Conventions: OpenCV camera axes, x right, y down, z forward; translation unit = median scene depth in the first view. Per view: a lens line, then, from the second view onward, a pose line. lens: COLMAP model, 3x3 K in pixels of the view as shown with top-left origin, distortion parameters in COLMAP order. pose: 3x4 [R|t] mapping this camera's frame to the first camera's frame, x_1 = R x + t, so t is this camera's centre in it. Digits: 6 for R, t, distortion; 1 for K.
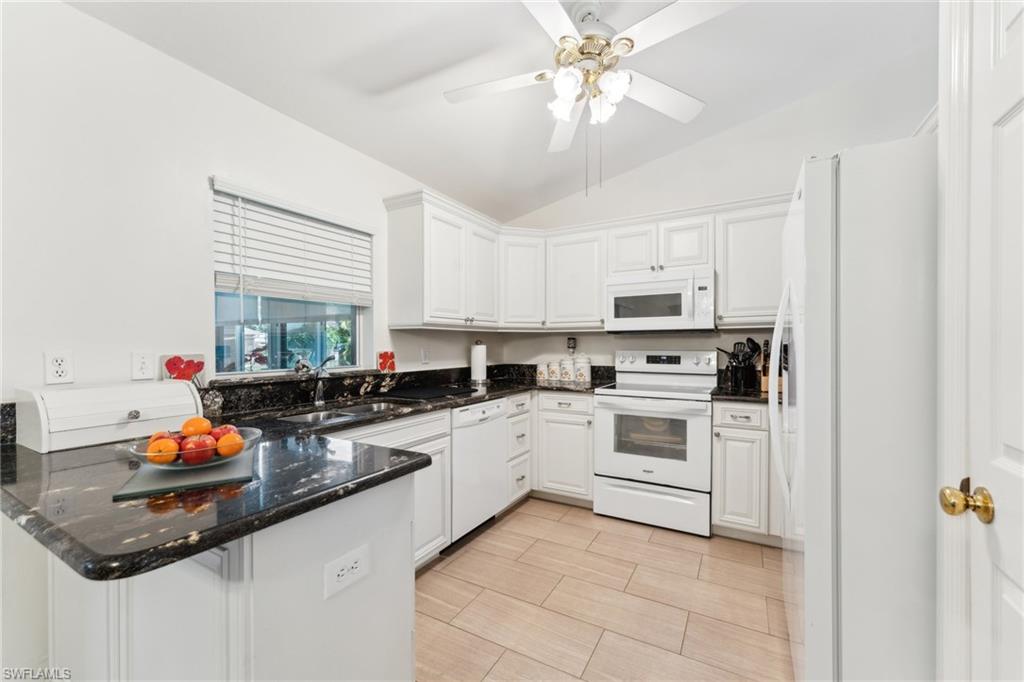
lens RADIAL K [[410.6, 0, 510.9], [0, 410.6, 346.6], [0, 0, 1]] dist [0.000178, -0.003555]
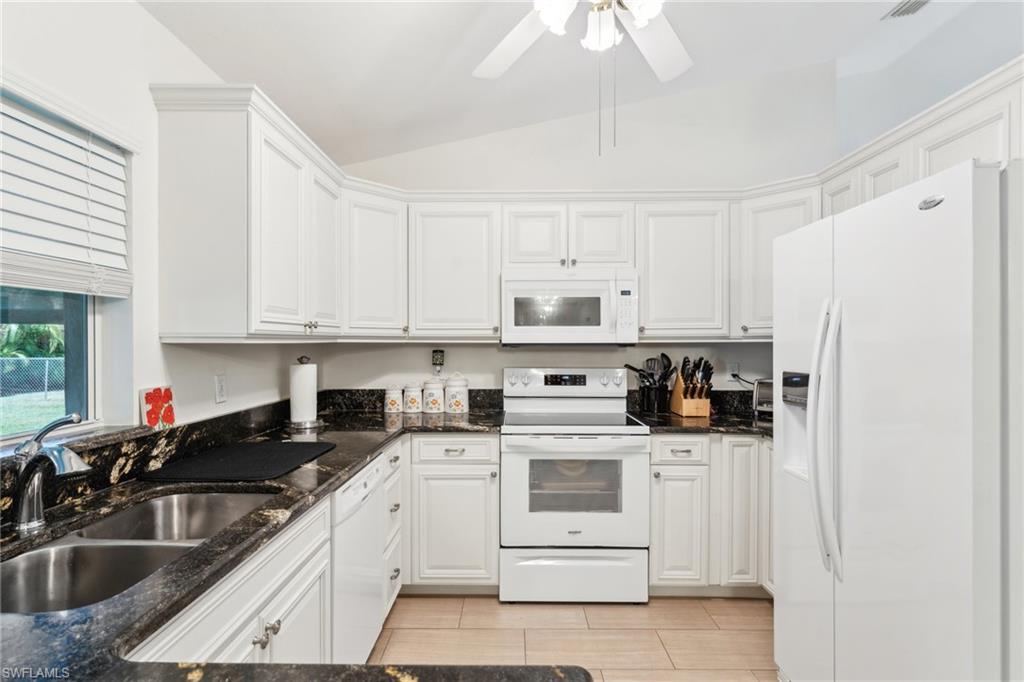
lens RADIAL K [[518.0, 0, 509.6], [0, 518.0, 346.3], [0, 0, 1]] dist [0.001337, -0.001832]
pose [[0.873180, -0.001266, 0.487395, -0.219759], [-0.000265, 0.999995, 0.003072, -0.038378], [-0.487397, -0.002812, 0.873176, 0.213556]]
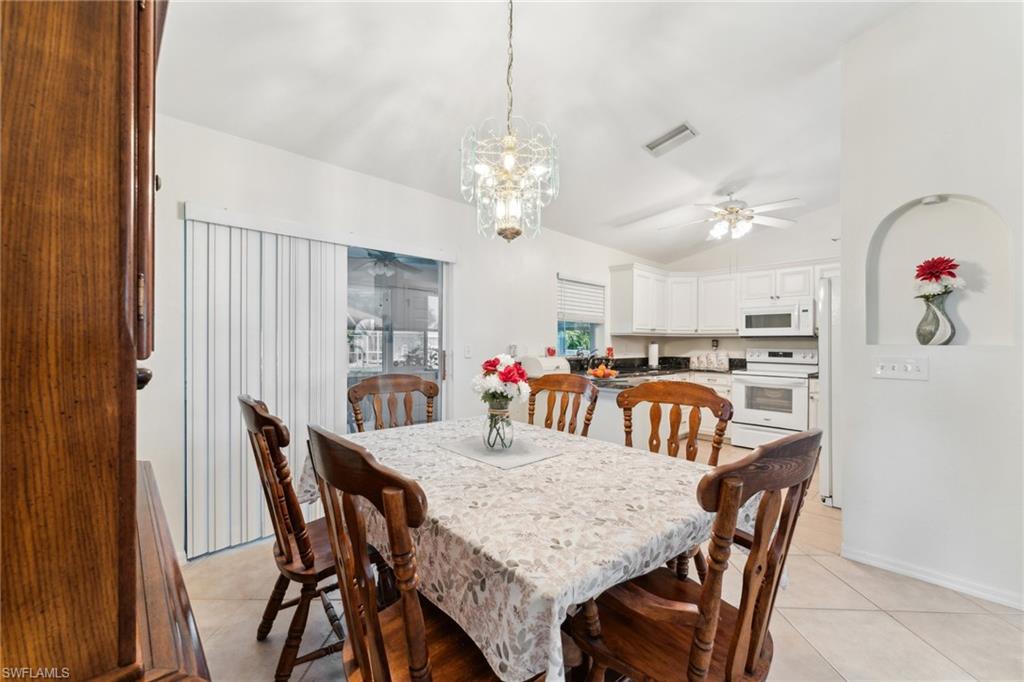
lens RADIAL K [[410.6, 0, 513.0], [0, 410.6, 340.3], [0, 0, 1]] dist [0.000178, -0.003555]
pose [[0.962103, 0.006745, -0.272602, -0.203038], [-0.010209, 0.999884, -0.011292, 0.006349], [0.272494, 0.013647, 0.962061, -0.866438]]
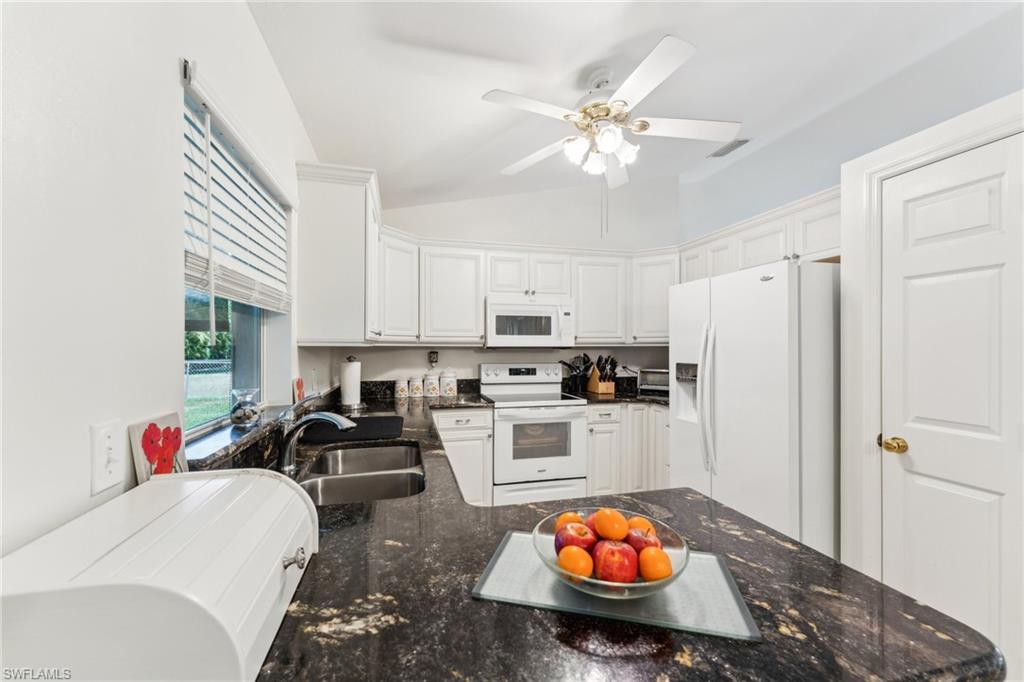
lens RADIAL K [[410.6, 0, 509.1], [0, 410.6, 347.5], [0, 0, 1]] dist [0.000178, -0.003555]
pose [[0.715853, 0.001568, 0.698250, -0.502789], [-0.000774, 0.999999, -0.001452, -0.037133], [-0.698251, 0.000499, 0.715853, 0.225933]]
